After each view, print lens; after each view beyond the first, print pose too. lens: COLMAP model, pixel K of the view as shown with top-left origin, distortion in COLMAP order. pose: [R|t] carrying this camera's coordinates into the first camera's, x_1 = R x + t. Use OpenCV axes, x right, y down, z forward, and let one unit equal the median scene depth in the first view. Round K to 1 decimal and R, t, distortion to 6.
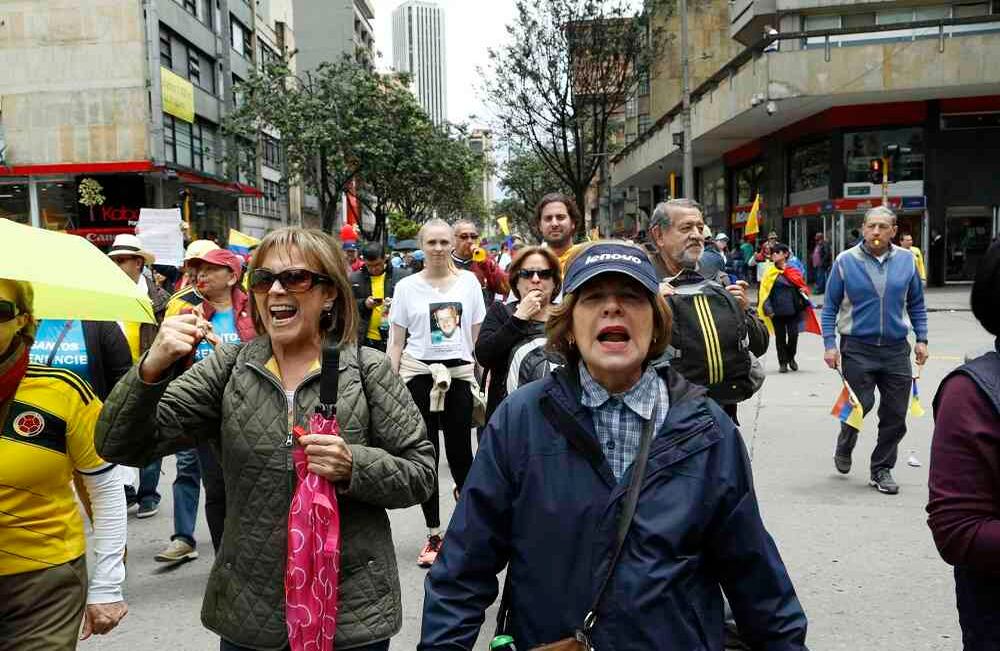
lens RADIAL K [[572.7, 0, 499.8], [0, 572.7, 290.9], [0, 0, 1]] dist [0.002784, 0.039916]
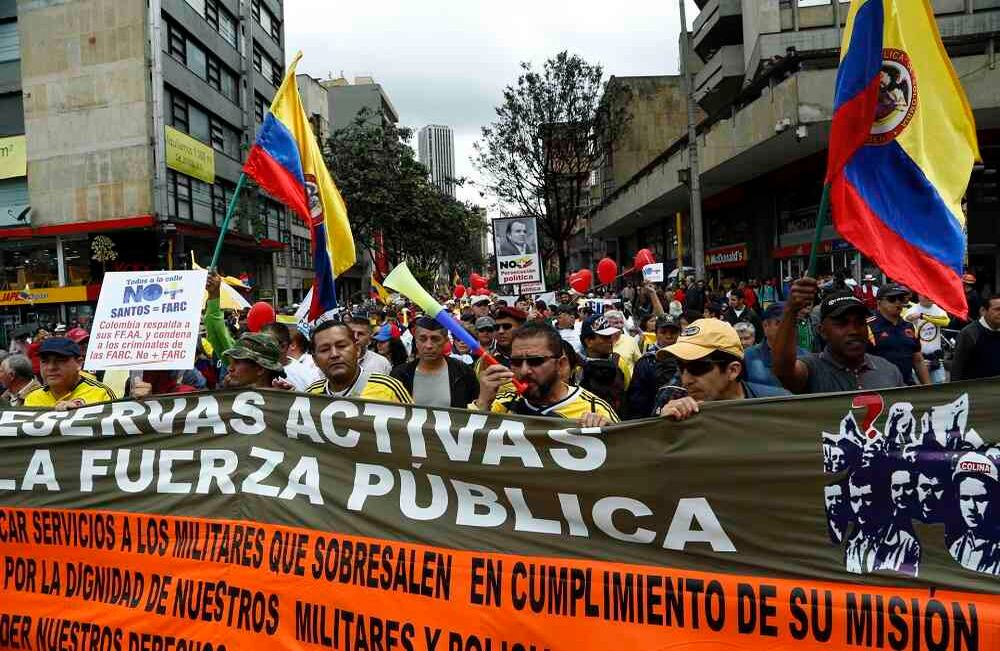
lens RADIAL K [[679.7, 0, 502.3], [0, 679.7, 315.2], [0, 0, 1]] dist [-0.127589, 0.075157]
pose [[0.999781, -0.020675, 0.003155, 0.005273], [0.020798, 0.998731, -0.045875, 0.025338], [-0.002202, 0.045930, 0.998942, -0.238729]]
